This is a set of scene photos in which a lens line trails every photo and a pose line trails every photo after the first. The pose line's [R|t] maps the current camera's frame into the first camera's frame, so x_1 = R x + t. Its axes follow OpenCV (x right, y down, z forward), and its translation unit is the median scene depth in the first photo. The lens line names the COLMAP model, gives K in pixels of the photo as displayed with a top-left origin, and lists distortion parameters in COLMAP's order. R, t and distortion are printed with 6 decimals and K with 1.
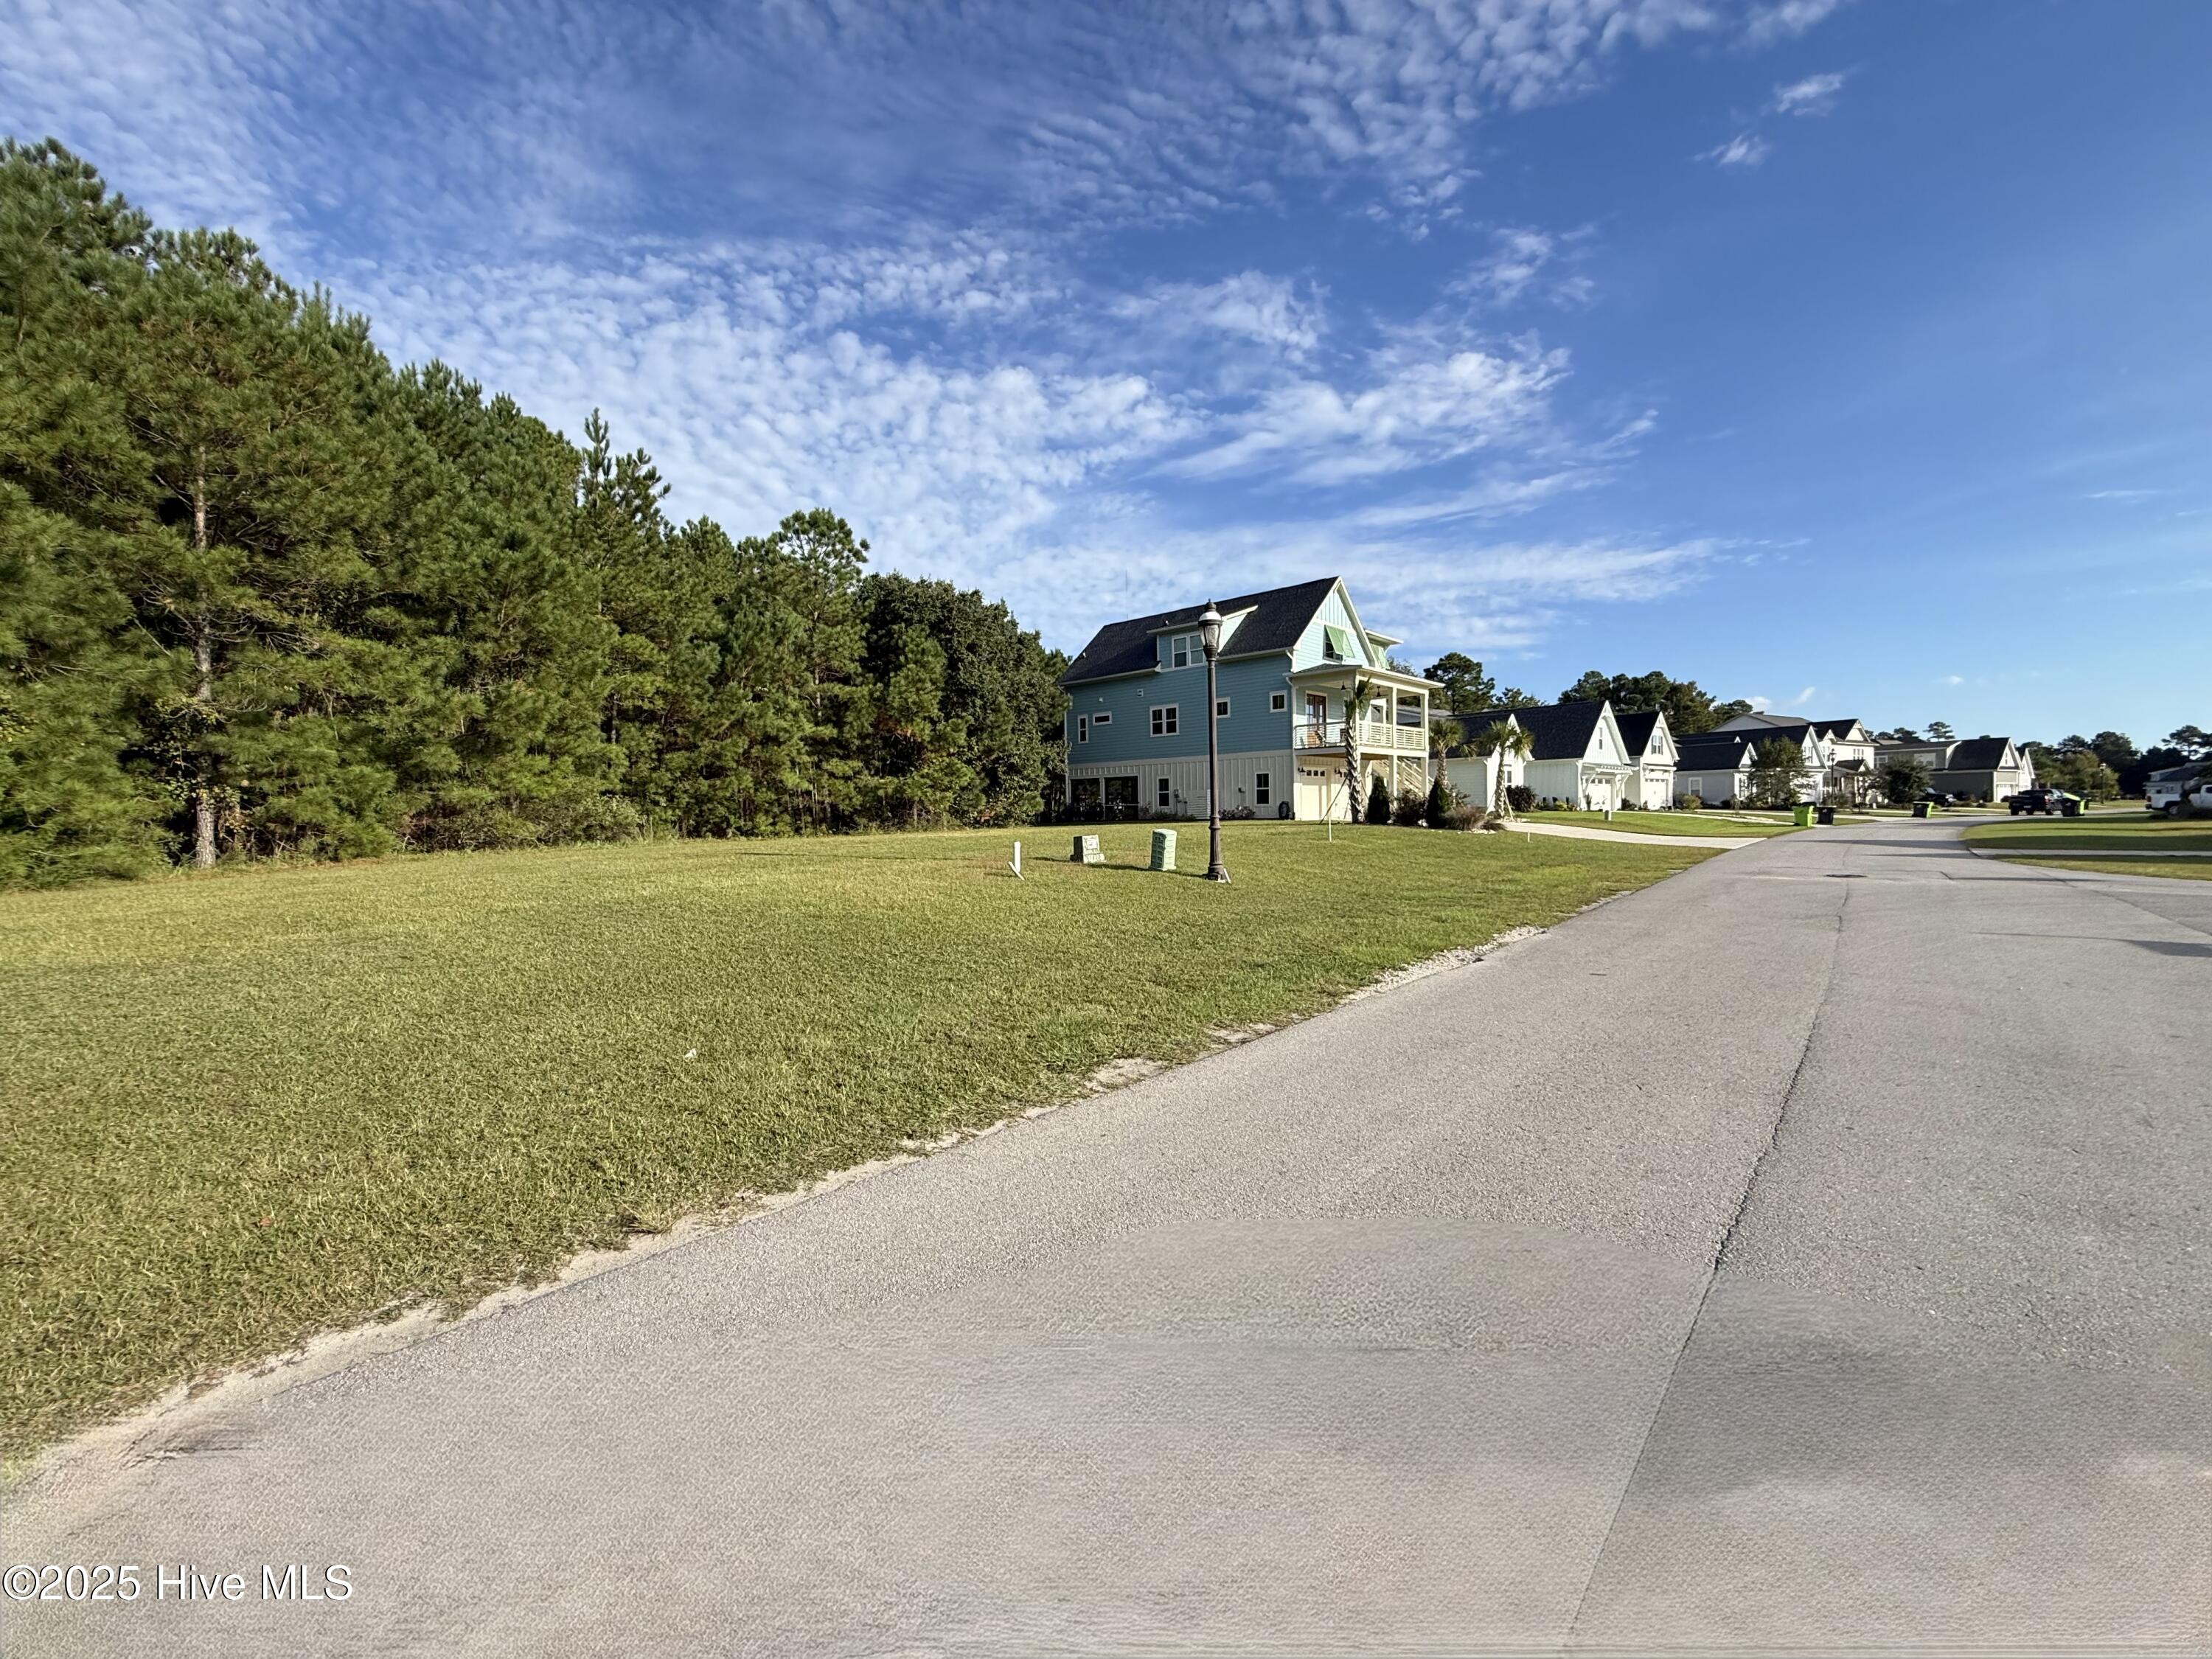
lens RADIAL K [[880.7, 0, 1102.0], [0, 880.7, 834.3], [0, 0, 1]] dist [-0.000041, 0.000089]
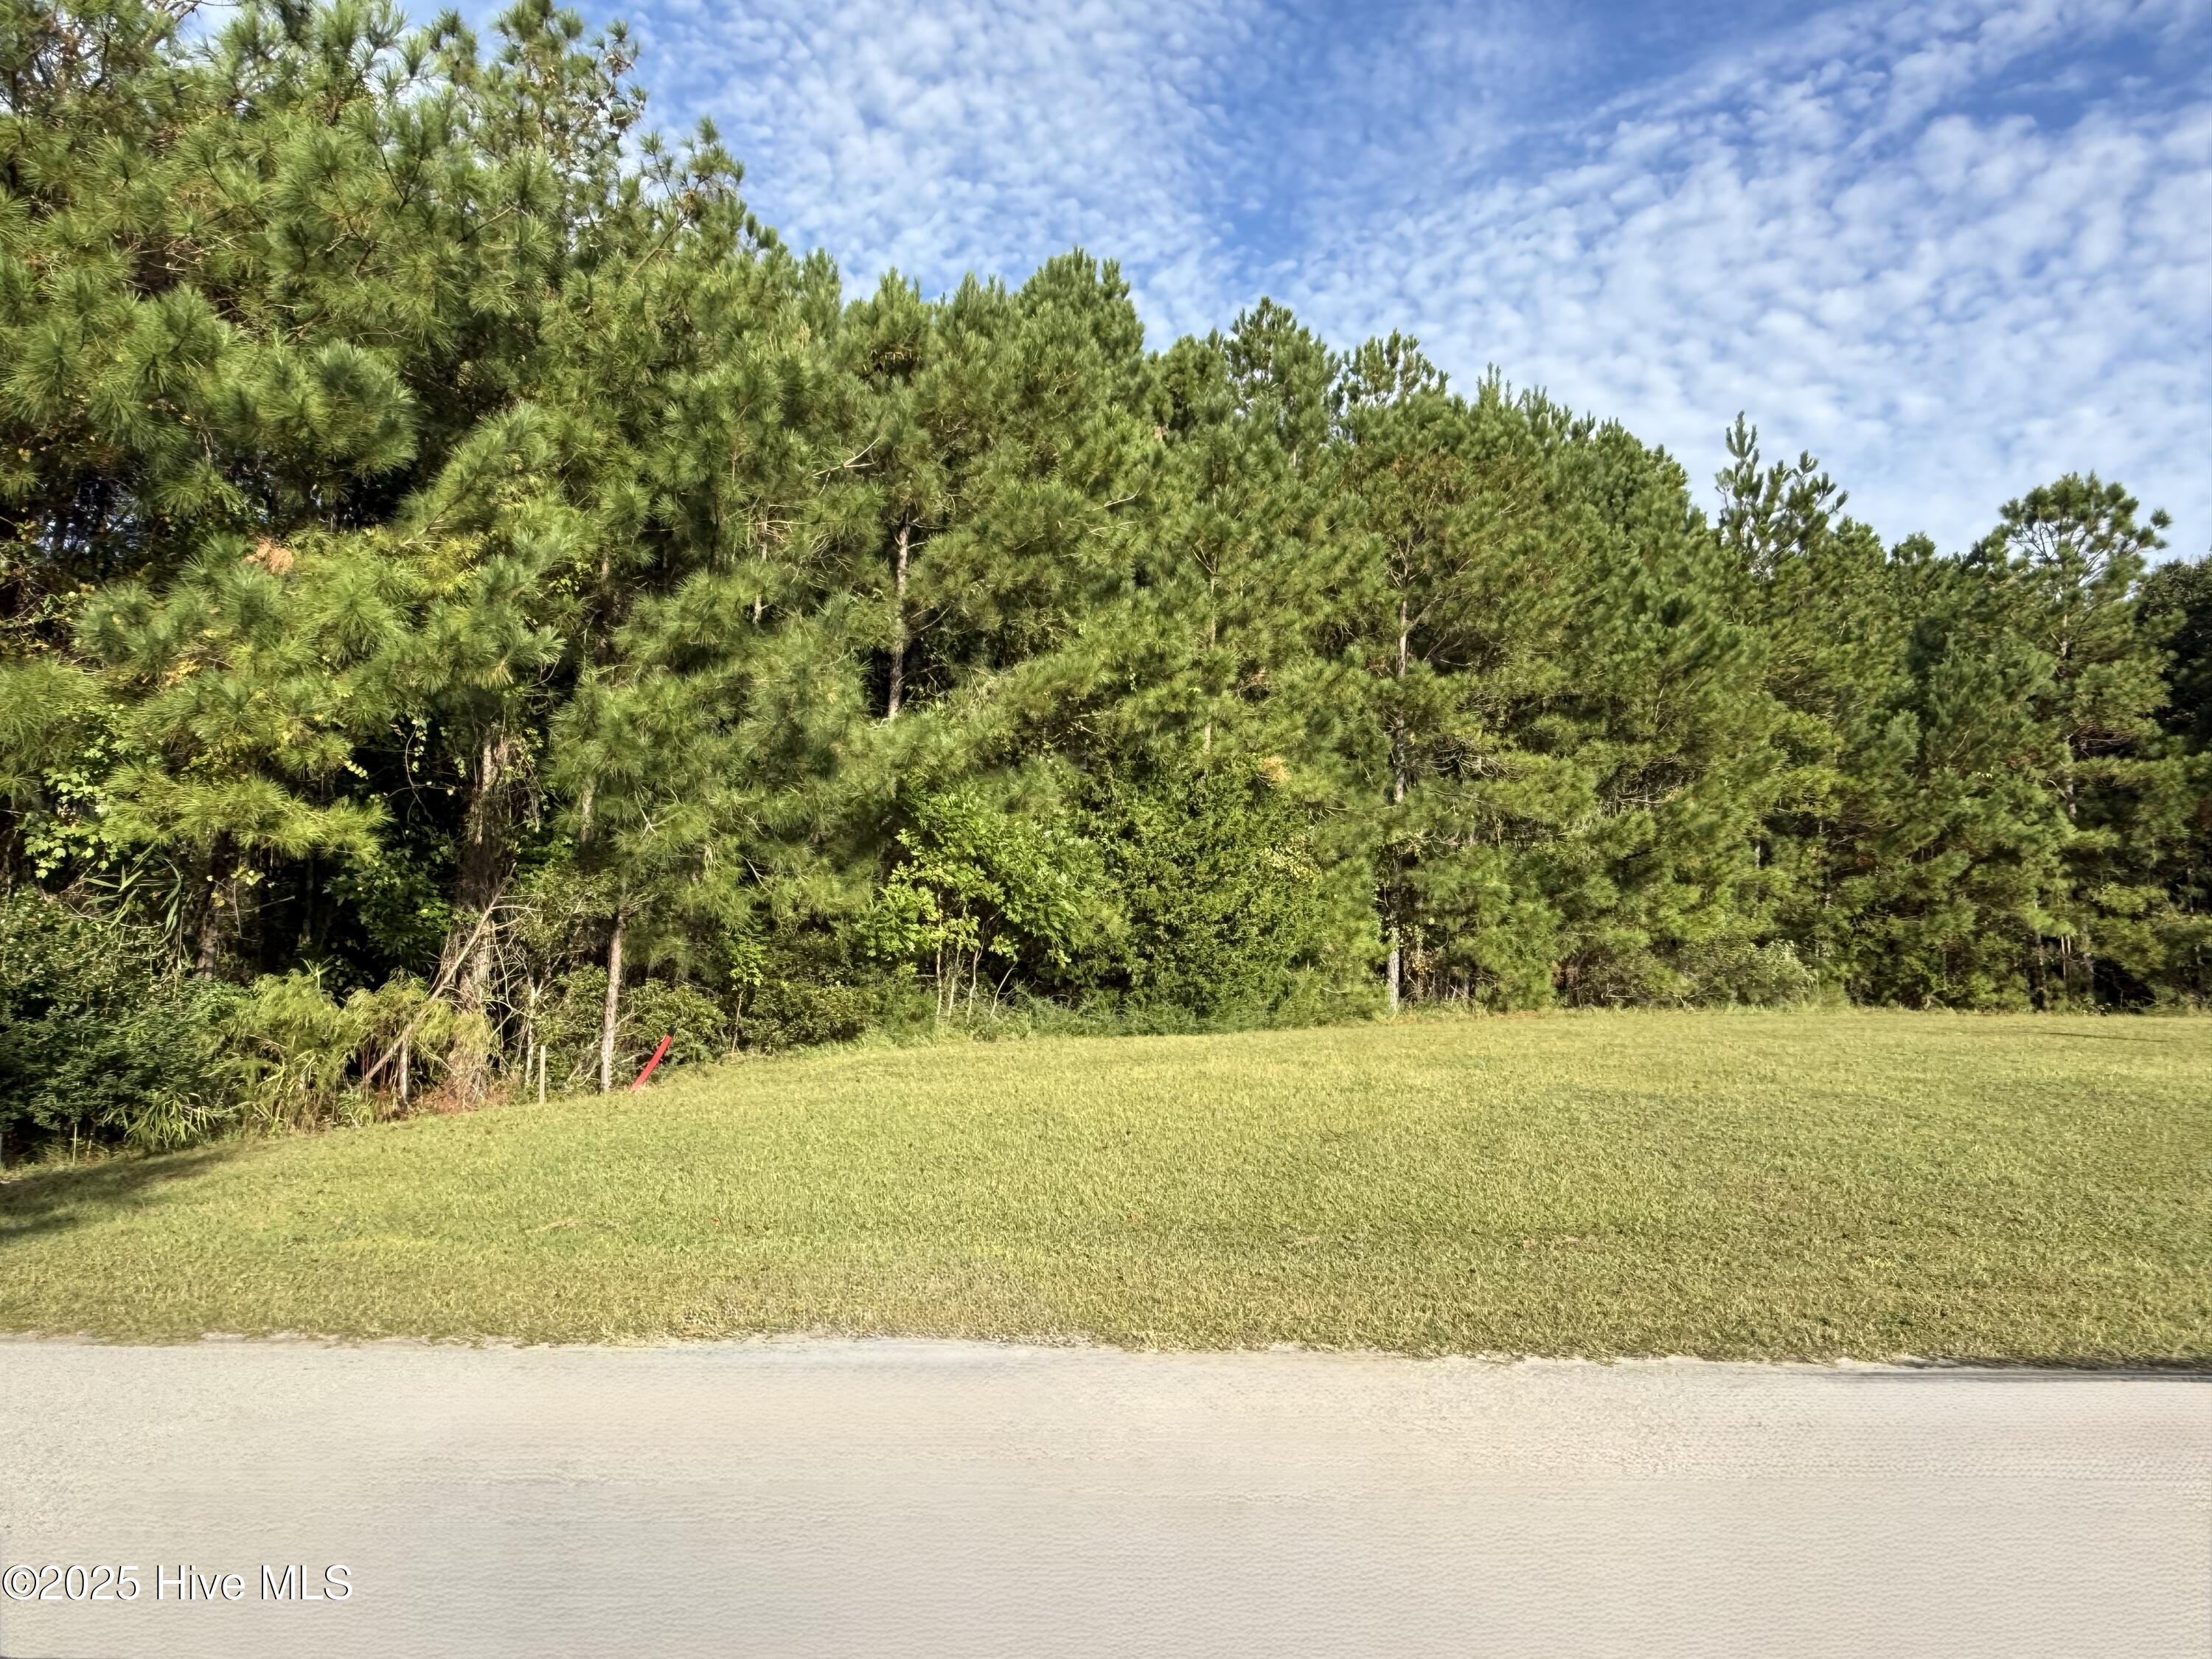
lens RADIAL K [[1488.7, 0, 1106.0], [0, 1488.7, 829.5], [0, 0, 1]] dist [0.005888, -0.002421]
pose [[0.699364, -0.035315, -0.713893, -0.071919], [-0.047819, 0.994229, -0.096028, 0.008044], [0.713164, 0.101296, 0.693639, -0.215443]]
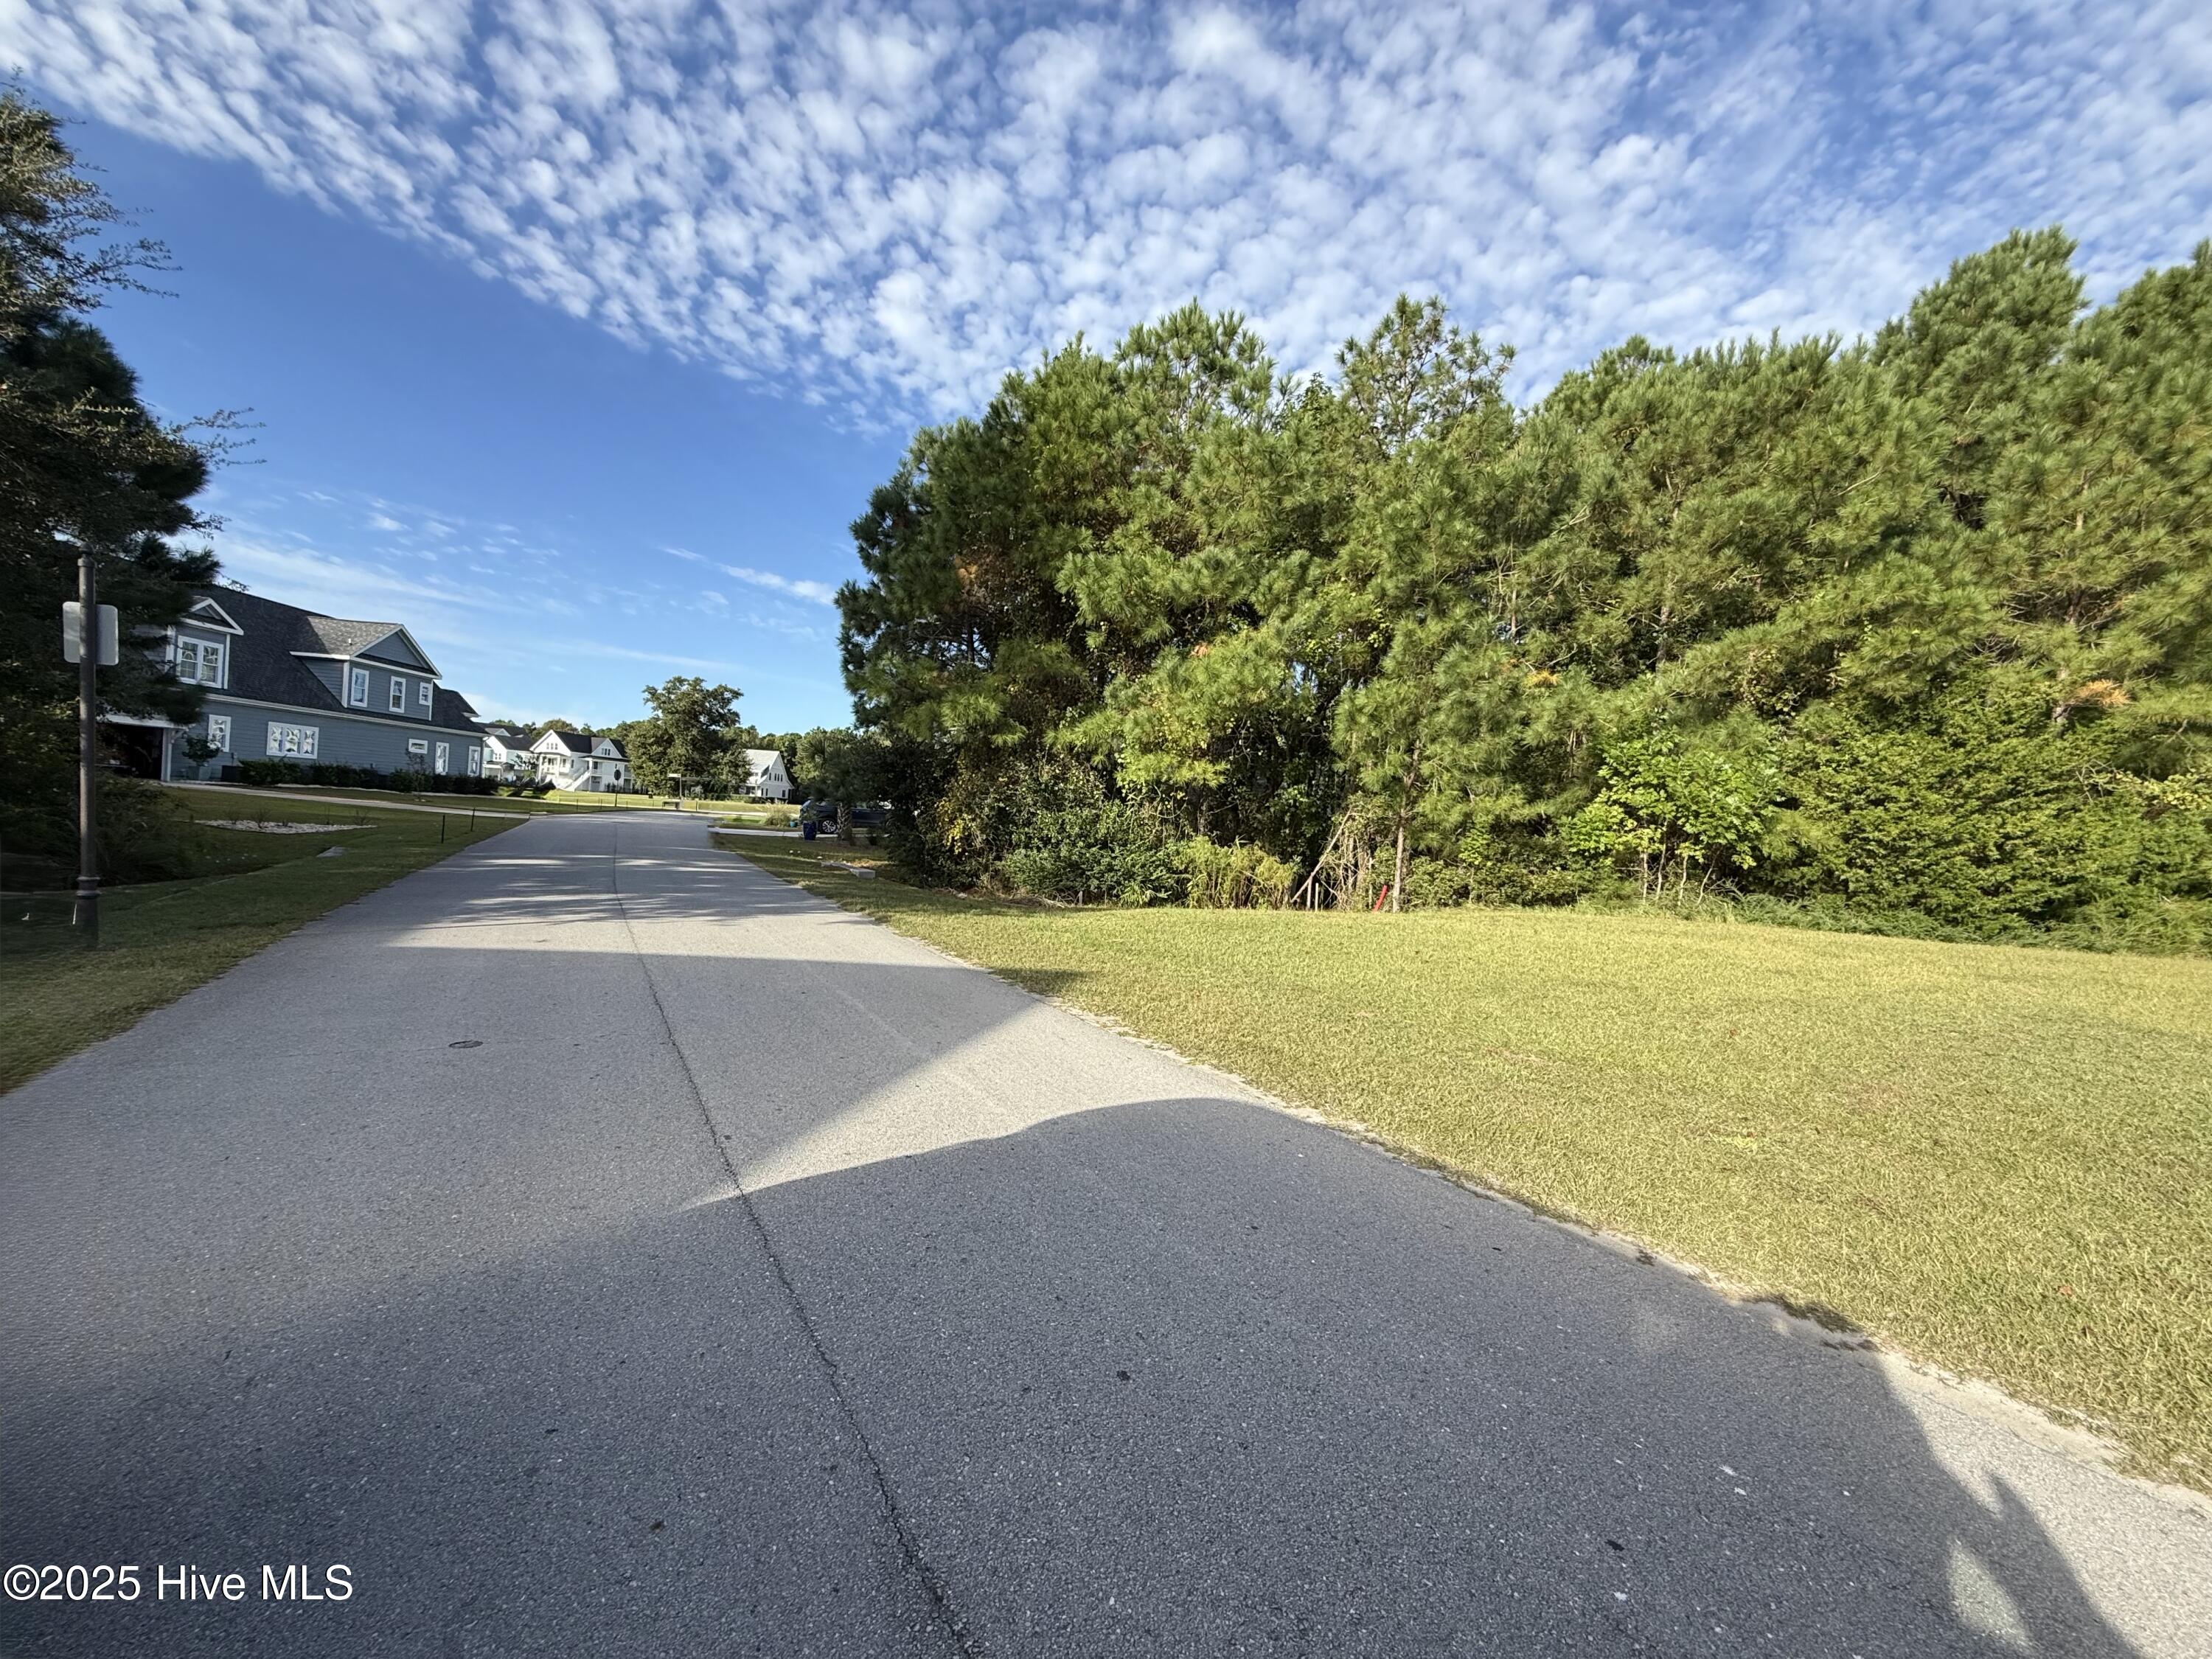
lens RADIAL K [[883.8, 0, 1099.5], [0, 883.8, 831.7], [0, 0, 1]] dist [0.001892, -0.000117]
pose [[-0.254430, 0.012112, -0.967015, 0.032884], [-0.091288, 0.995156, 0.036484, -0.000399], [0.962773, 0.097560, -0.252092, 0.020764]]
